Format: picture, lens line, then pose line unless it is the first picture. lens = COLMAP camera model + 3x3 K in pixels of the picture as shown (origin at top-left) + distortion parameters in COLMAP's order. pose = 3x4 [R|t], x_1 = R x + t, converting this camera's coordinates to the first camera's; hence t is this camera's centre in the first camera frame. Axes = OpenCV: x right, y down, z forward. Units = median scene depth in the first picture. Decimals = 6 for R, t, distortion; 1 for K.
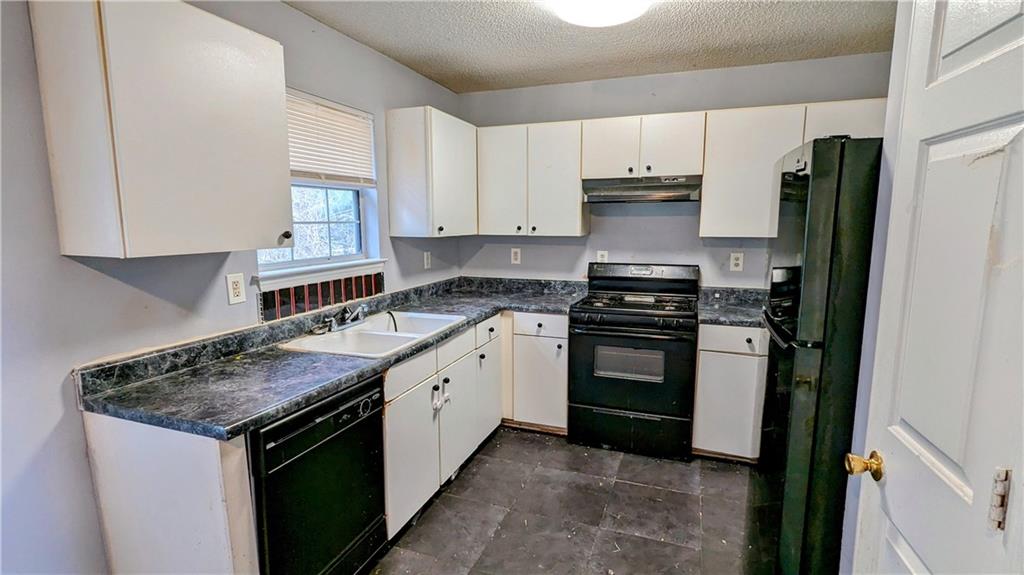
lens RADIAL K [[482.9, 0, 516.6], [0, 482.9, 290.9], [0, 0, 1]] dist [-0.000044, 0.000182]
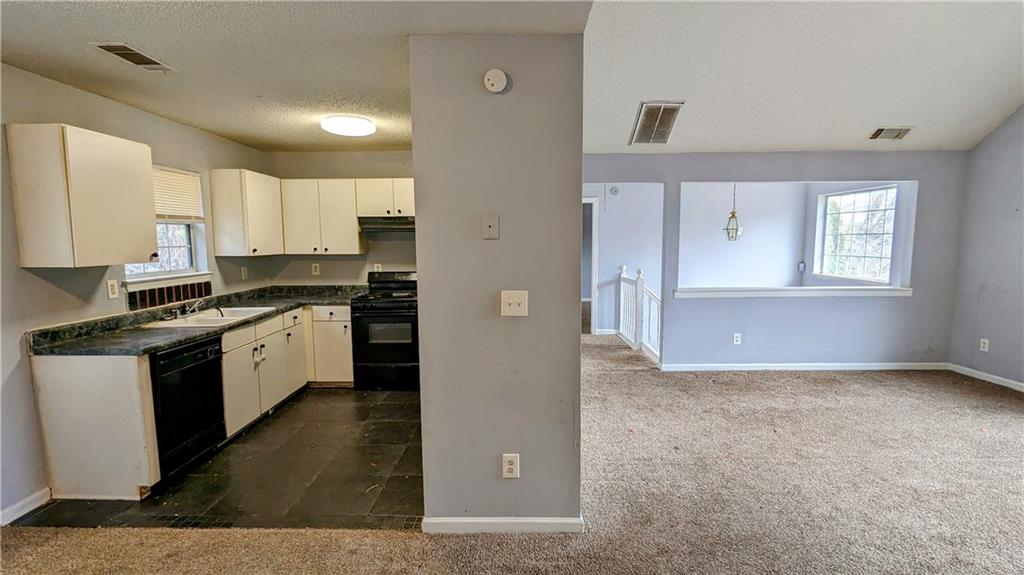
lens RADIAL K [[482.9, 0, 516.6], [0, 482.9, 290.9], [0, 0, 1]] dist [-0.000044, 0.000182]
pose [[0.940950, -0.039543, 0.336228, 0.103517], [0.052898, 0.998129, -0.030651, 0.090572], [-0.334387, 0.046627, 0.941282, -0.714131]]
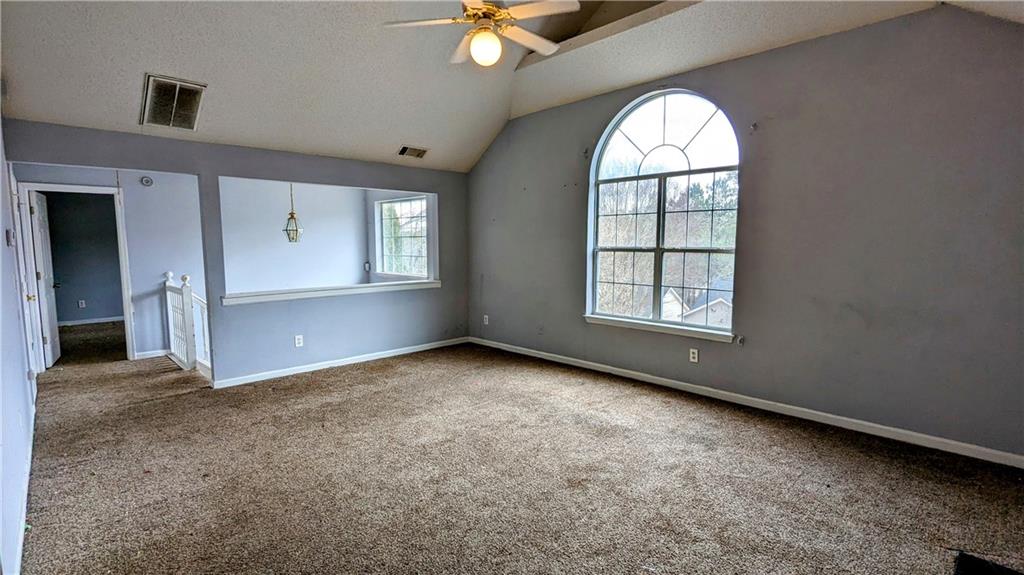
lens RADIAL K [[482.9, 0, 516.6], [0, 482.9, 290.9], [0, 0, 1]] dist [-0.000044, 0.000182]
pose [[0.435086, -0.090444, 0.895835, 0.264629], [0.132413, 0.990552, 0.035697, 0.120502], [-0.890599, 0.103089, 0.442951, -0.815882]]
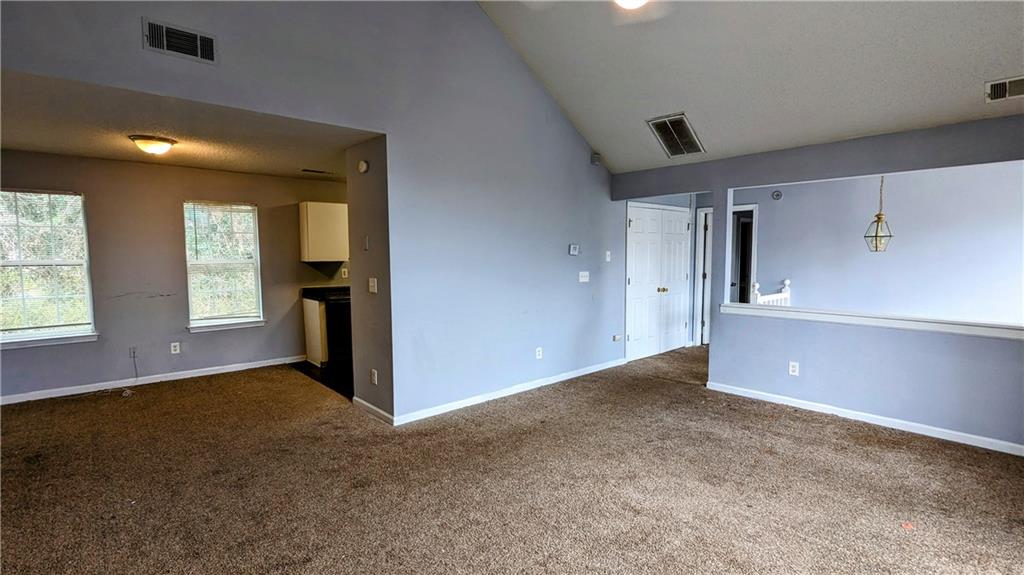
lens RADIAL K [[482.9, 0, 516.6], [0, 482.9, 290.9], [0, 0, 1]] dist [-0.000044, 0.000182]
pose [[0.885010, 0.036399, -0.464147, 1.551540], [-0.064722, 0.996878, -0.045233, 0.145509], [0.461051, 0.070072, 0.884603, -1.072578]]
